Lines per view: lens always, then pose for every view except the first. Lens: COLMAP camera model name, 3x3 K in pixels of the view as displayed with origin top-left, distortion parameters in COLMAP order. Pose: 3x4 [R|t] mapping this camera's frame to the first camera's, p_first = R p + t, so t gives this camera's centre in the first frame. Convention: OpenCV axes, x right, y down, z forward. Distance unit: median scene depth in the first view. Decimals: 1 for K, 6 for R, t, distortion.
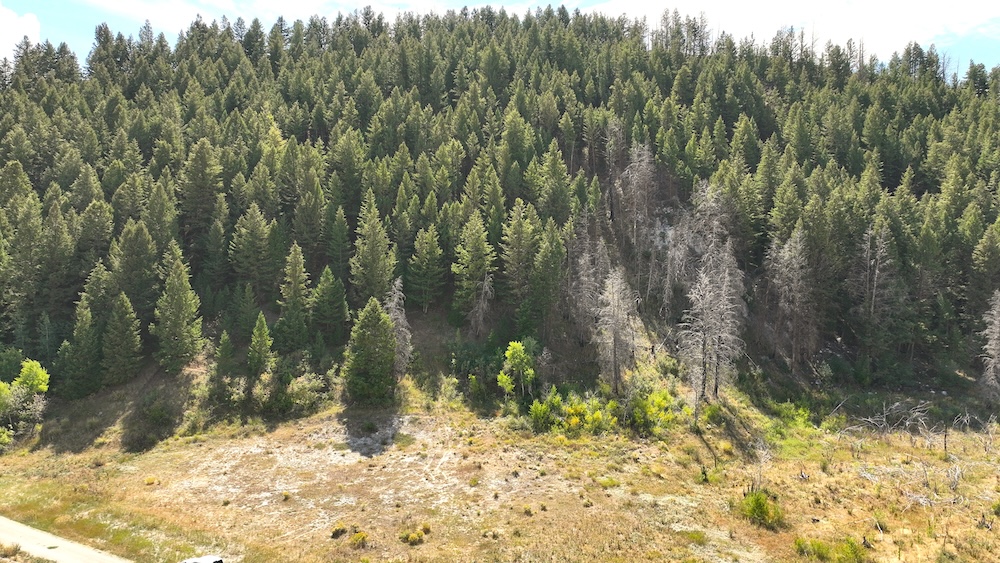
lens RADIAL K [[704.1, 0, 500.0], [0, 704.1, 281.5], [0, 0, 1]] dist [0.003932, 0.008547]
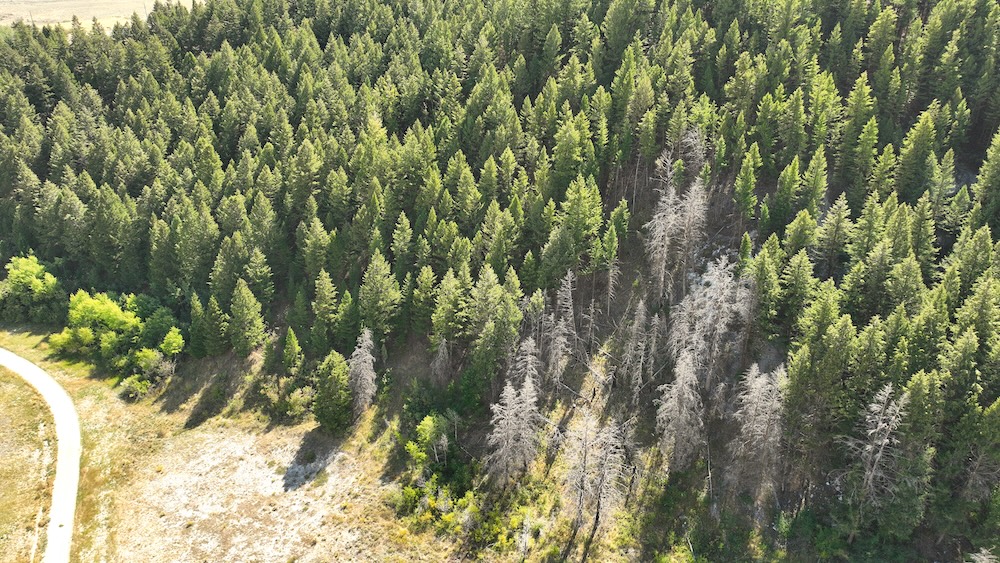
lens RADIAL K [[704.1, 0, 500.0], [0, 704.1, 281.5], [0, 0, 1]] dist [0.003932, 0.008547]
pose [[0.822467, 0.221404, -0.523954, 0.669611], [-0.017896, 0.930753, 0.365210, -0.541197], [0.568531, -0.290997, 0.769476, 0.266724]]
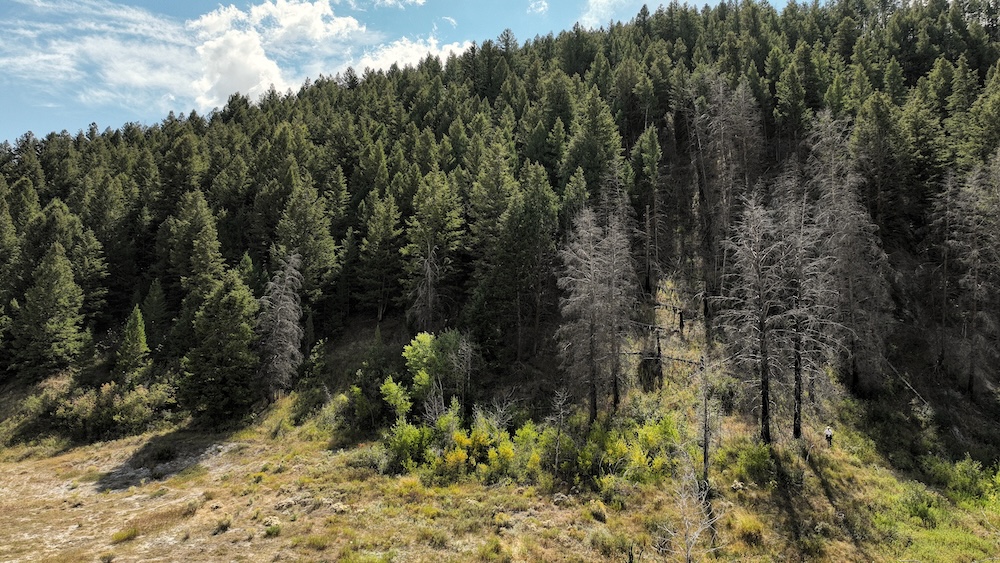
lens RADIAL K [[704.1, 0, 500.0], [0, 704.1, 281.5], [0, 0, 1]] dist [0.003932, 0.008547]
pose [[0.937465, -0.043532, -0.345346, 0.299448], [-0.013501, 0.986854, -0.161047, 0.141299], [0.347817, 0.155638, 0.924554, 0.461883]]
